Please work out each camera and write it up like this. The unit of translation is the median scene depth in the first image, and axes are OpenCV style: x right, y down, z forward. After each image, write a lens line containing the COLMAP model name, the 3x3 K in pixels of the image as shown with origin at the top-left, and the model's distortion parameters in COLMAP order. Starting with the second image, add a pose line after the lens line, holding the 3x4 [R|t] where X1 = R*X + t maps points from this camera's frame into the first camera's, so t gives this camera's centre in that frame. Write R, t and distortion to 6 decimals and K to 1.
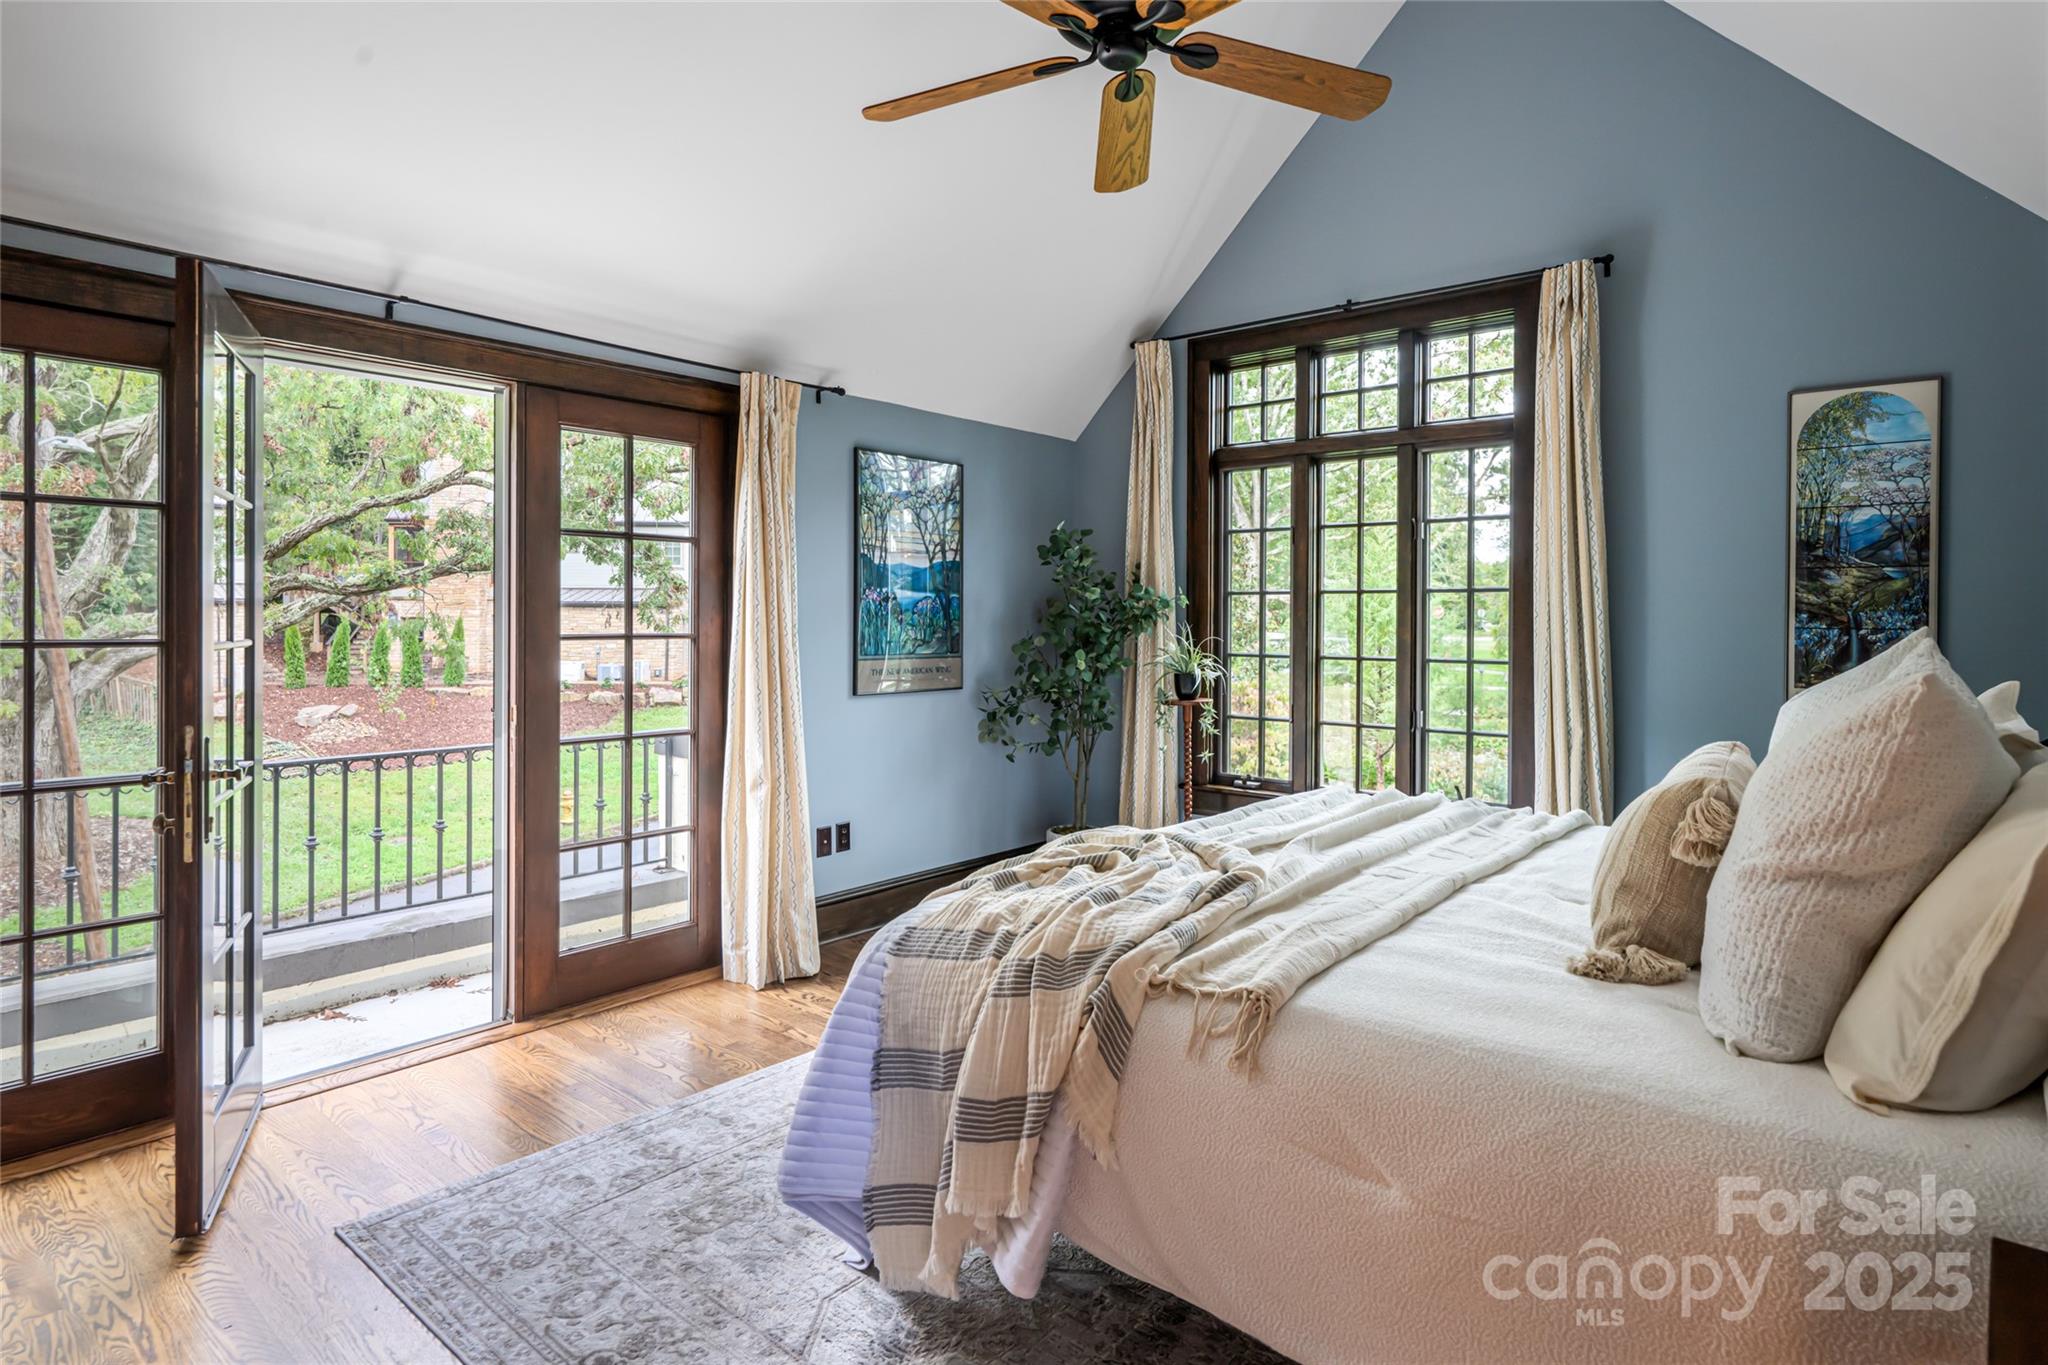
lens RADIAL K [[1113.9, 0, 1023.6], [0, 1113.9, 629.1], [0, 0, 1]] dist [0.001227, -0.000710]
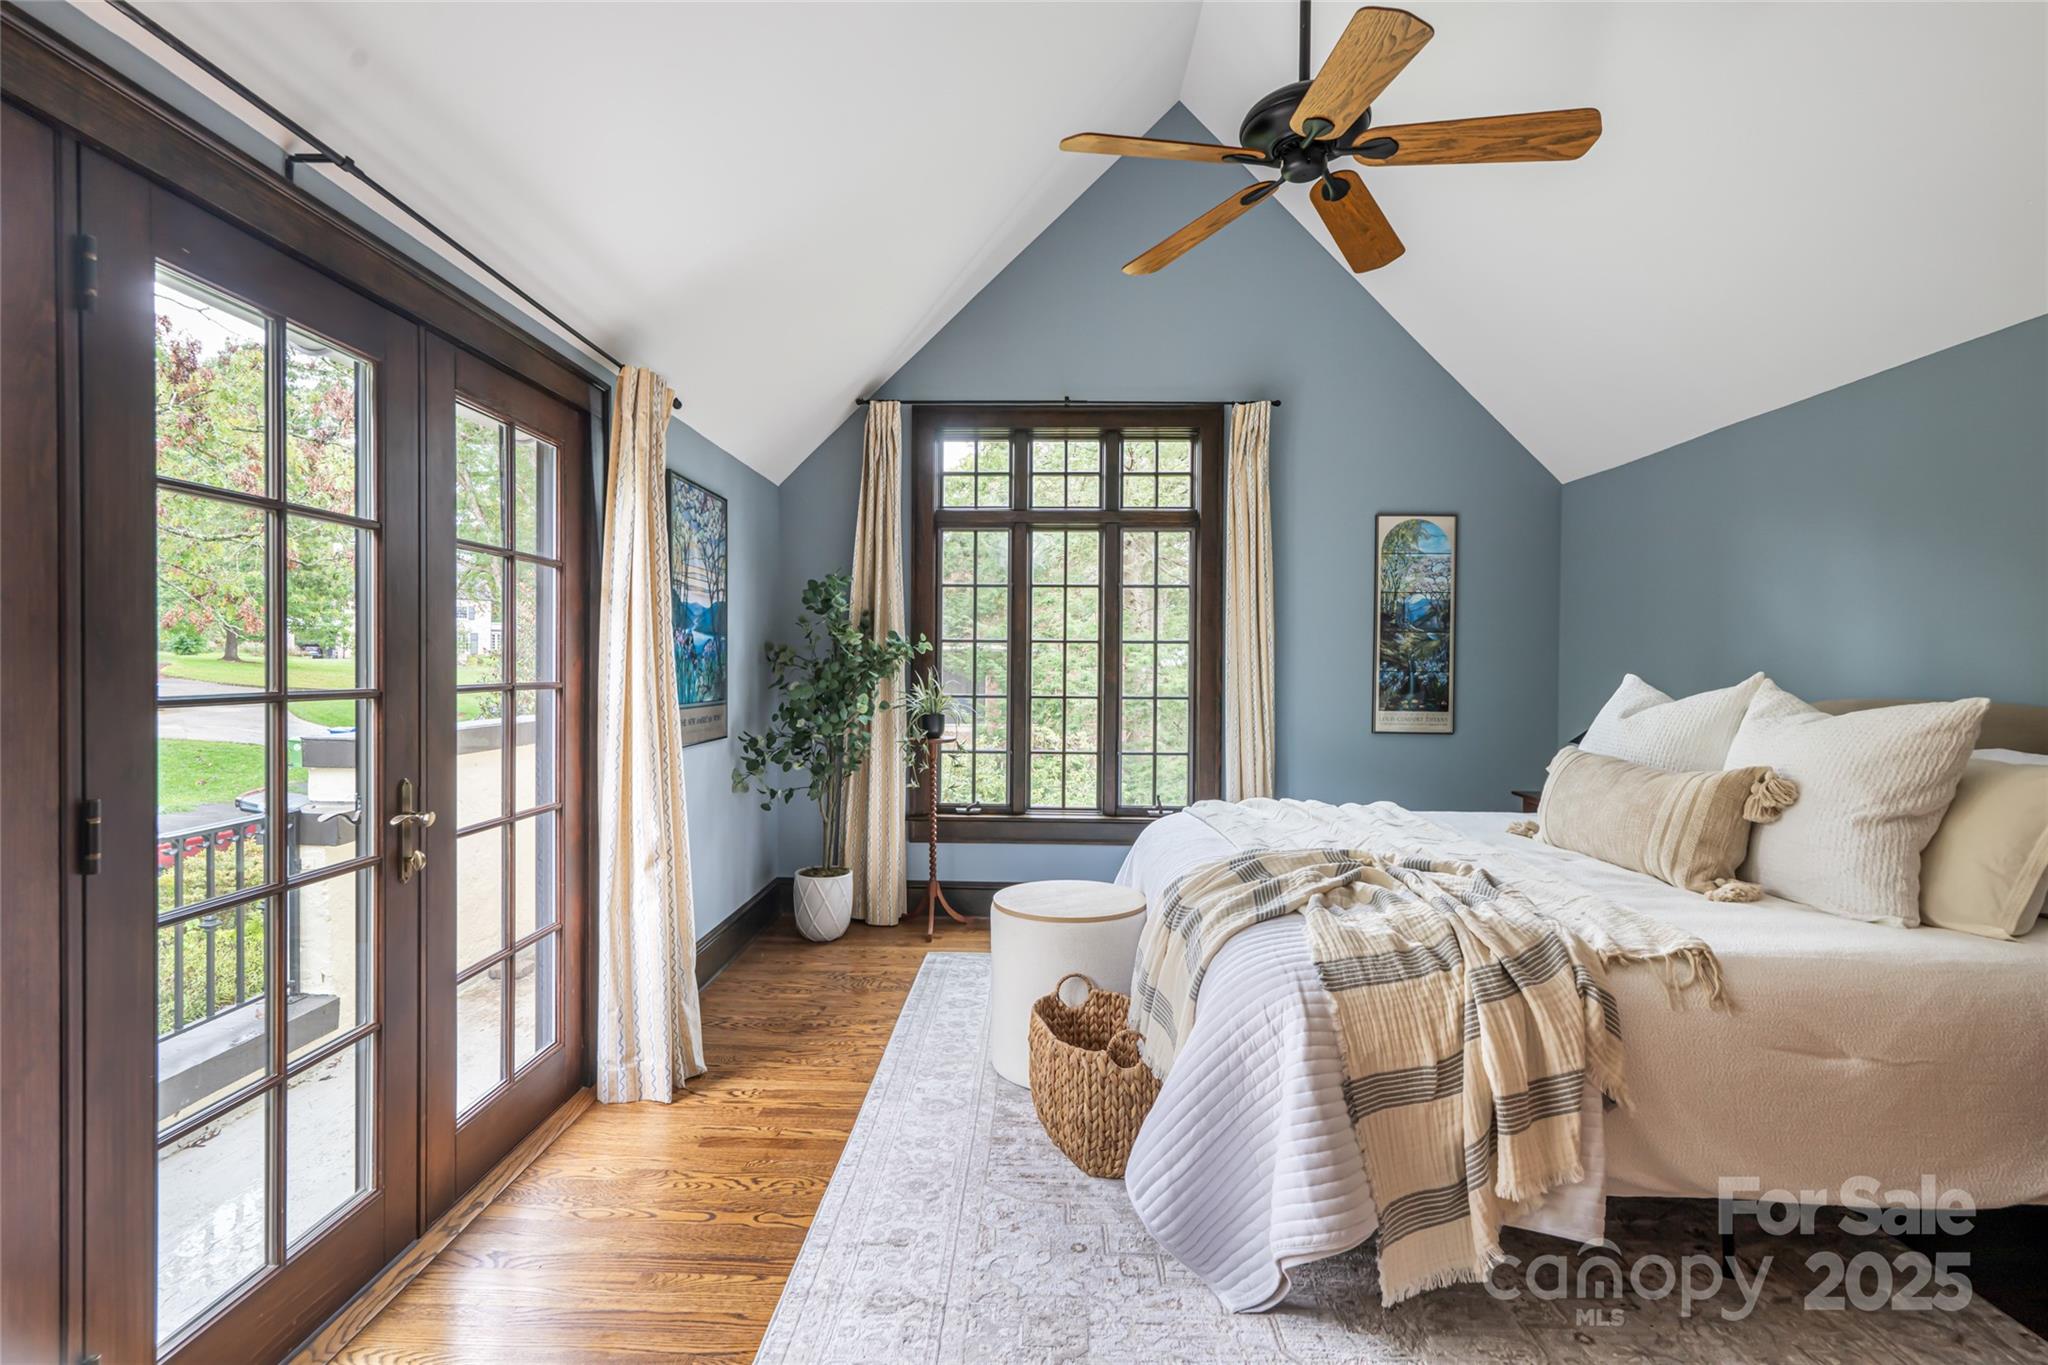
lens RADIAL K [[978.8, 0, 1038.4], [0, 978.8, 674.7], [0, 0, 1]] dist [-0.000094, -0.000411]
pose [[0.781259, -0.005403, 0.624184, -0.465119], [0.002447, 0.999981, 0.005593, -0.004505], [-0.624202, -0.002842, 0.781258, 0.236948]]
